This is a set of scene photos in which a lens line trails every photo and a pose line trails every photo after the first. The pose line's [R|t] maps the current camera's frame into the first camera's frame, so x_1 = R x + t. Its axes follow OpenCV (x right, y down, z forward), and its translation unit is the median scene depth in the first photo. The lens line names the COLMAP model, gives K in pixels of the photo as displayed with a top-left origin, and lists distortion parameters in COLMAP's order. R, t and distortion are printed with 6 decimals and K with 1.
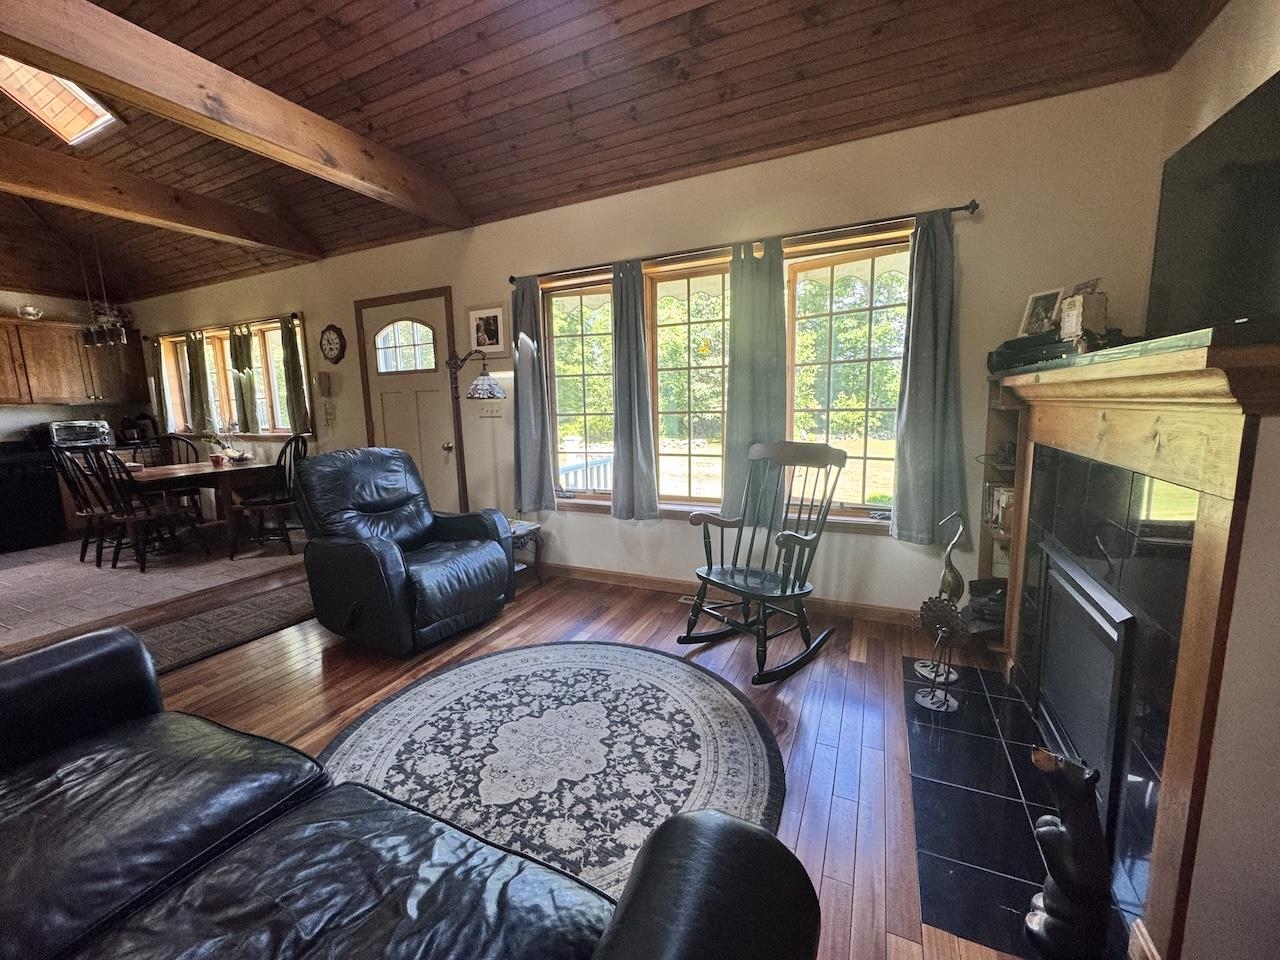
lens RADIAL K [[513.3, 0, 638.5], [0, 513.3, 480.2], [0, 0, 1]] dist [-0.000989, -0.000032]
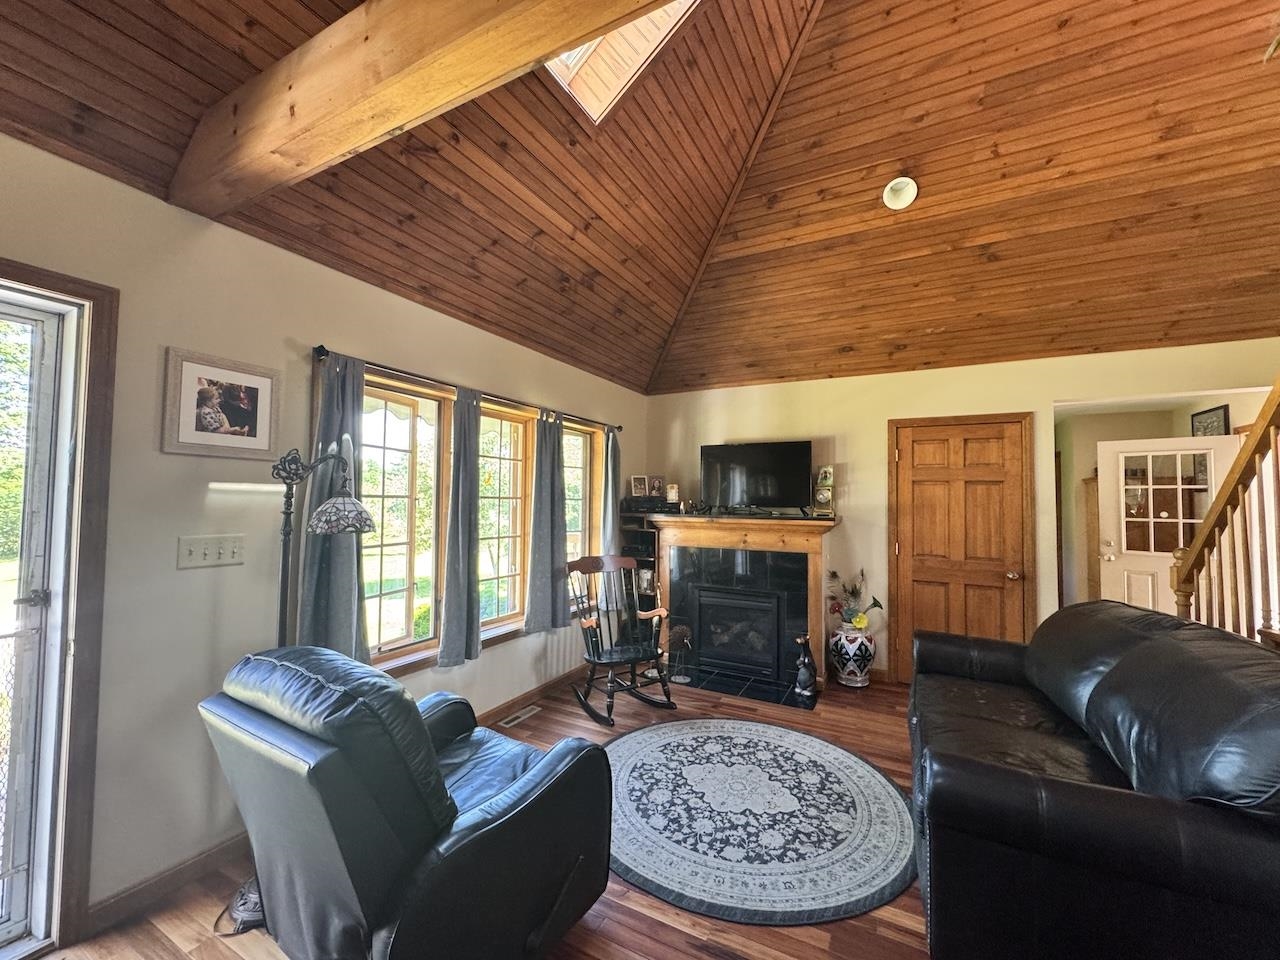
lens RADIAL K [[513.3, 0, 638.5], [0, 513.3, 480.2], [0, 0, 1]] dist [-0.000989, -0.000032]
pose [[0.041506, 0.064825, 0.997033, -1.395394], [0.132973, 0.988658, -0.069816, -0.203846], [-0.990250, 0.135476, 0.032415, 0.958071]]
